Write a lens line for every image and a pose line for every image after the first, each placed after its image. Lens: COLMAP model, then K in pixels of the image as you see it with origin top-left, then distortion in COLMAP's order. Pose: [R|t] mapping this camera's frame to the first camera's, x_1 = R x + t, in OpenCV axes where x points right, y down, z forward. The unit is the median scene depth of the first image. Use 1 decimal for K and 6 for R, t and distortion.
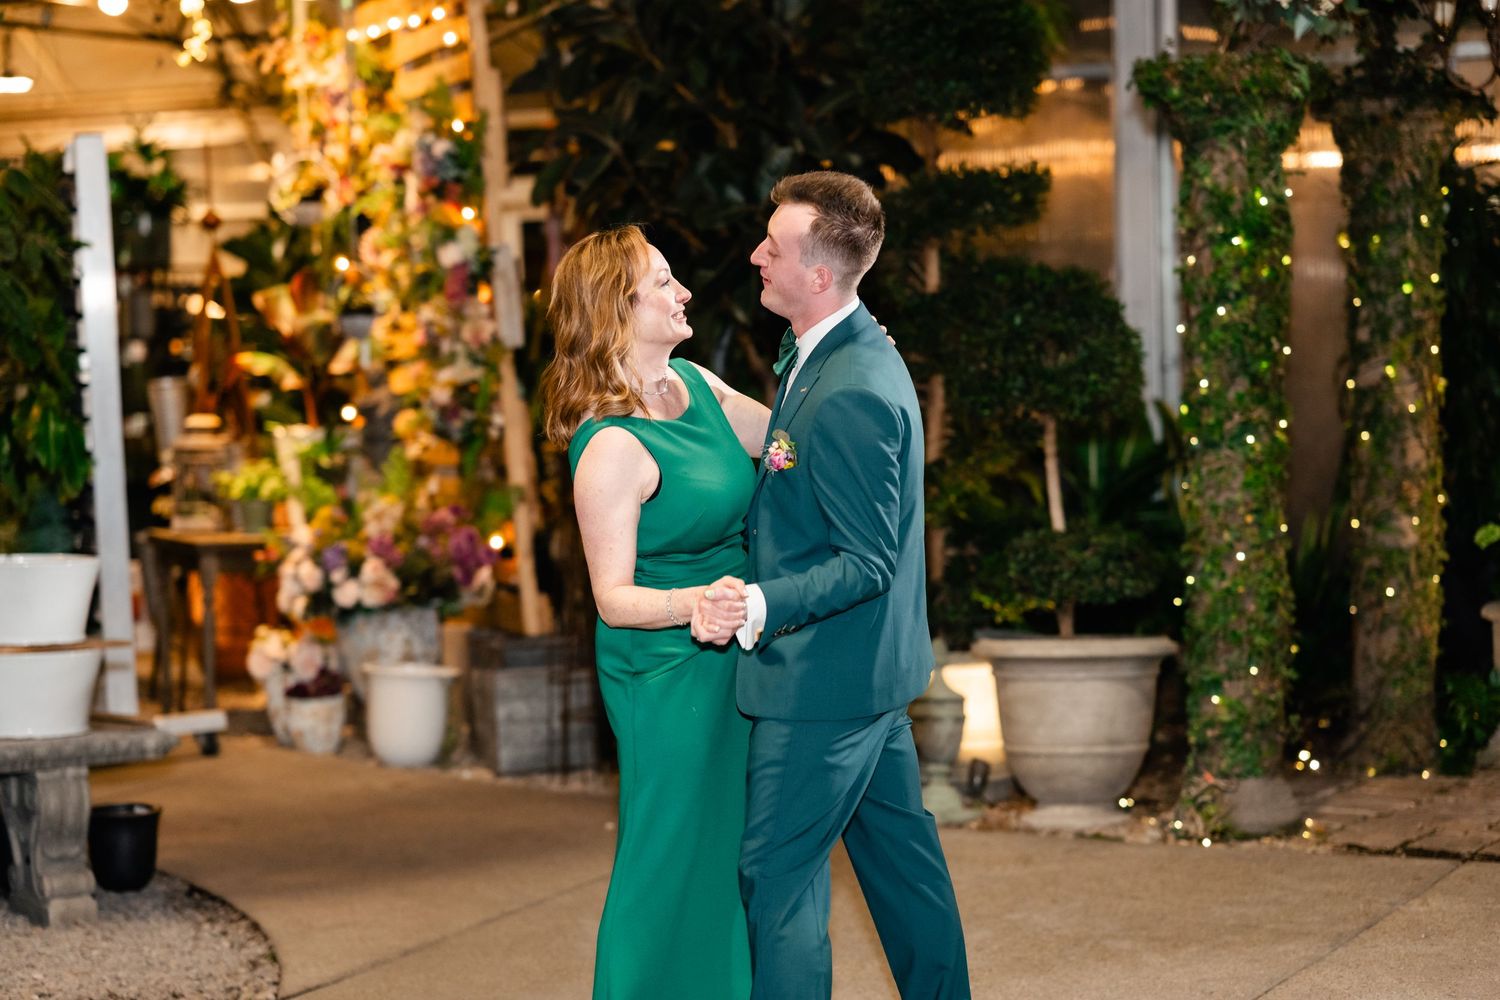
lens RADIAL K [[3381.8, 0, 750.0], [0, 3381.8, 500.0], [0, 0, 1]] dist [-0.039842, -0.065818]
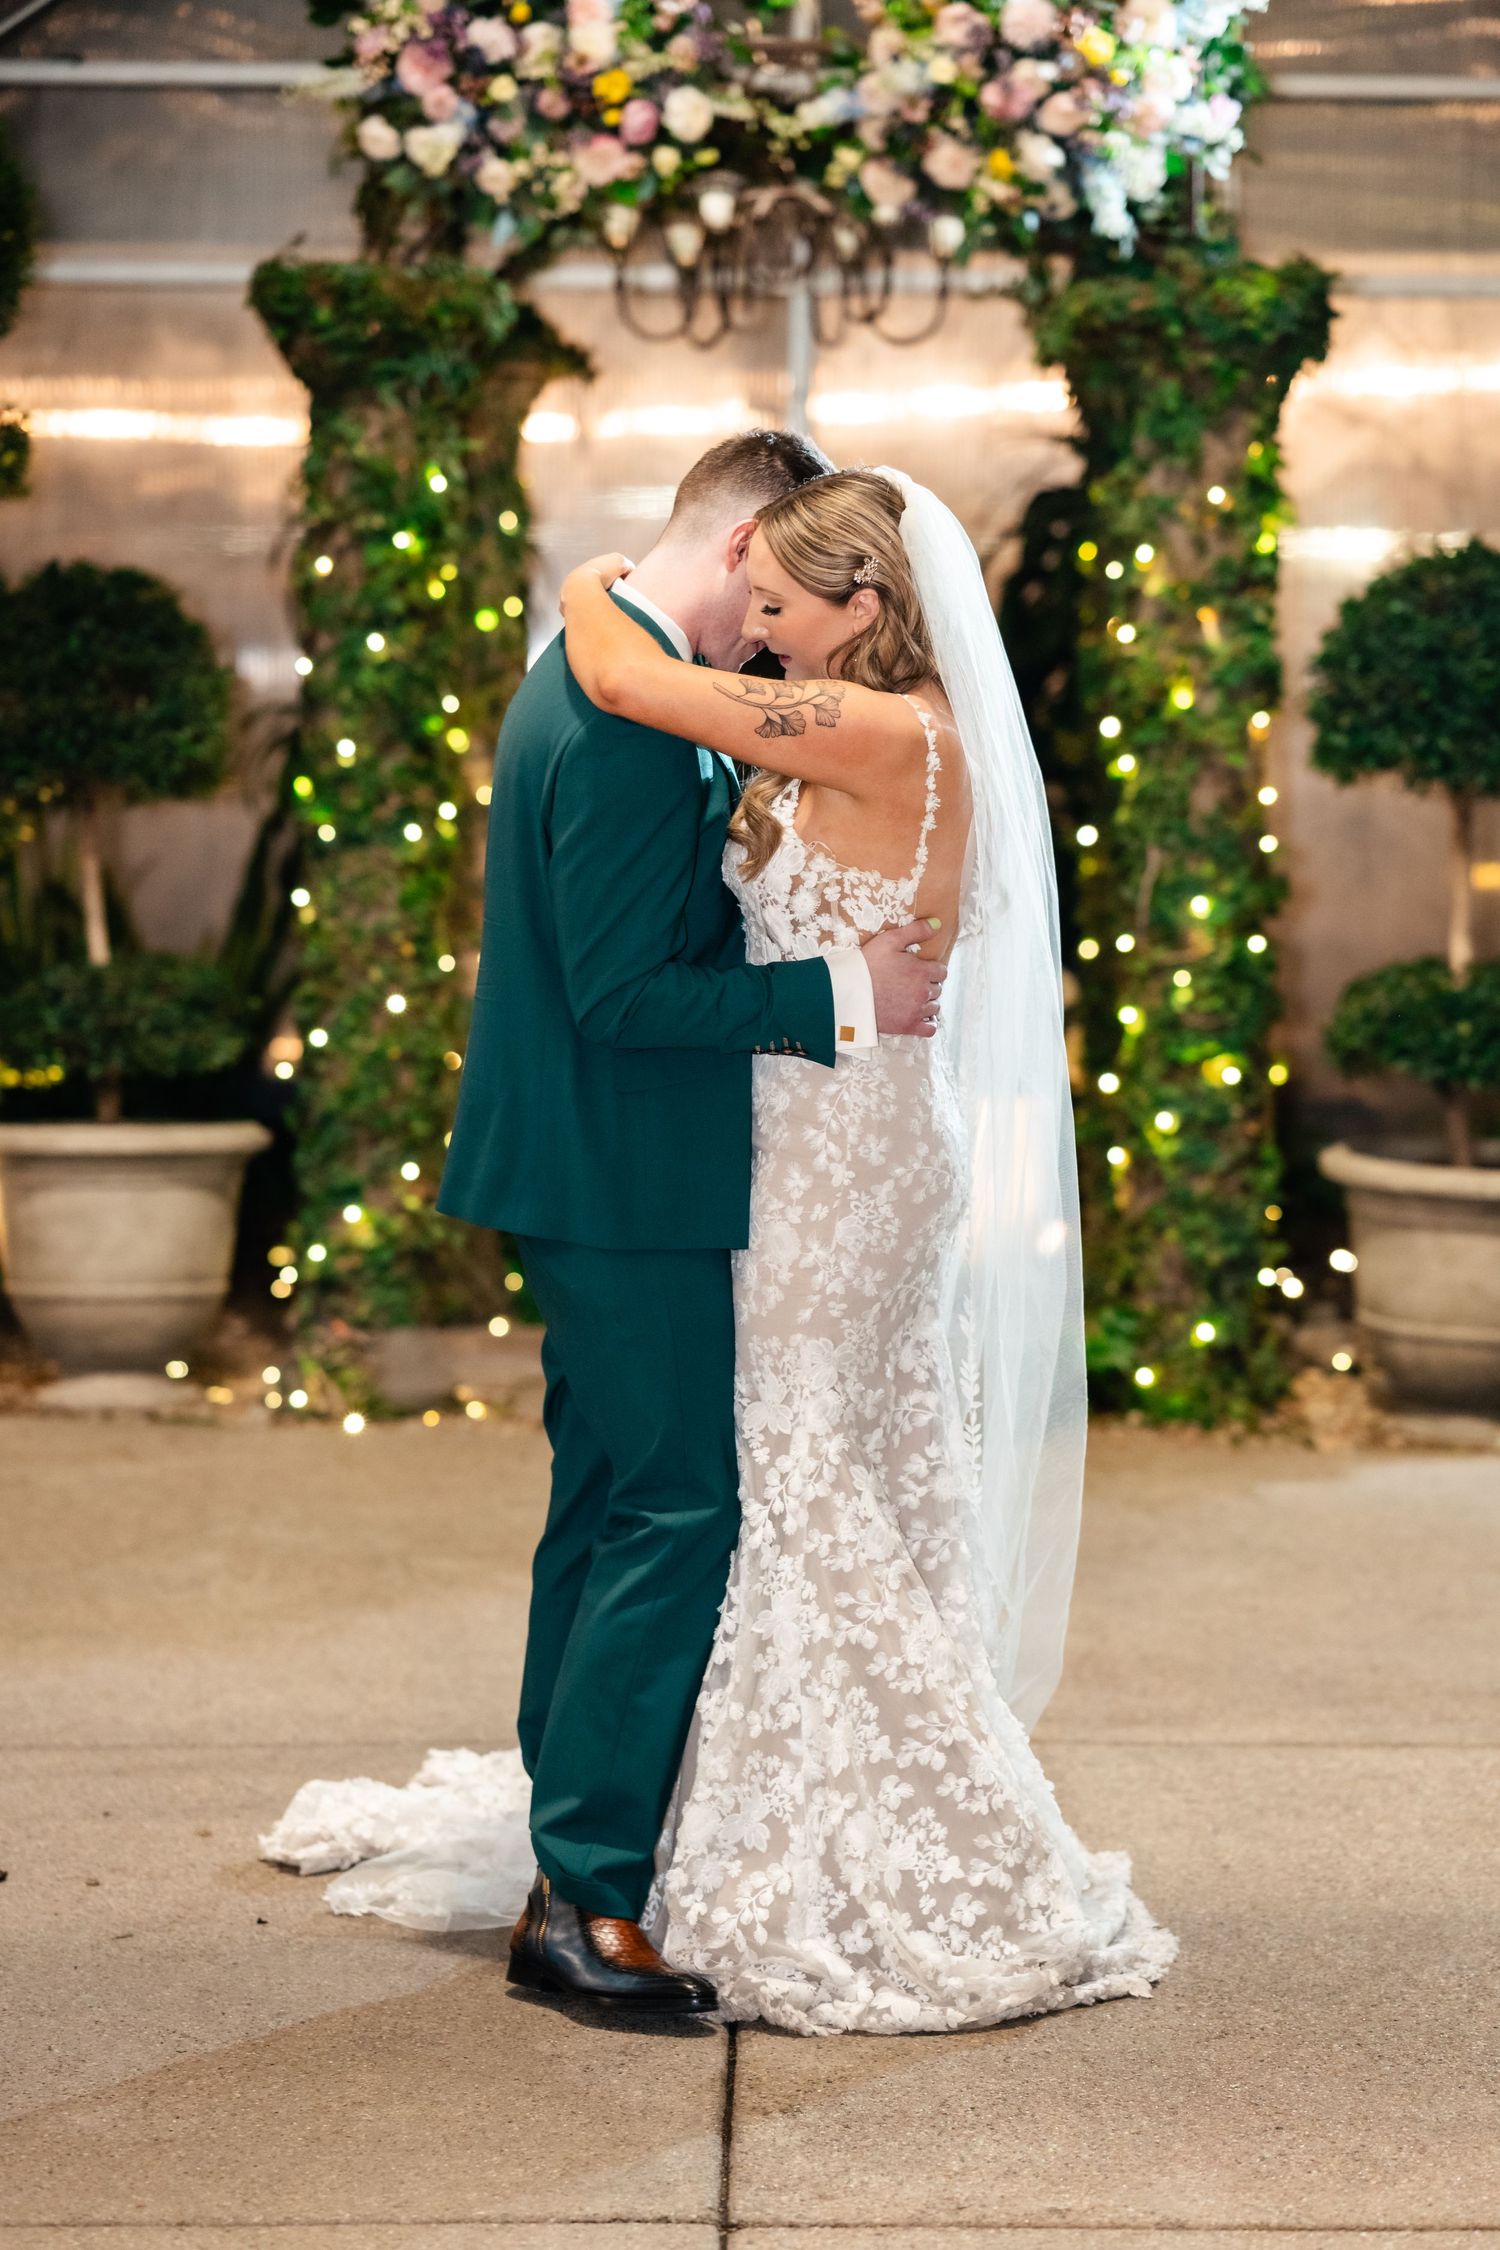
lens RADIAL K [[5072.7, 0, 750.0], [0, 5072.7, 1125.0], [0, 0, 1]] dist [-0.039842, -0.065818]
pose [[0.910830, 0.002492, 0.412774, -0.211828], [-0.017229, 0.999340, 0.031983, 0.006922], [-0.412422, -0.036243, 0.910272, 0.037034]]
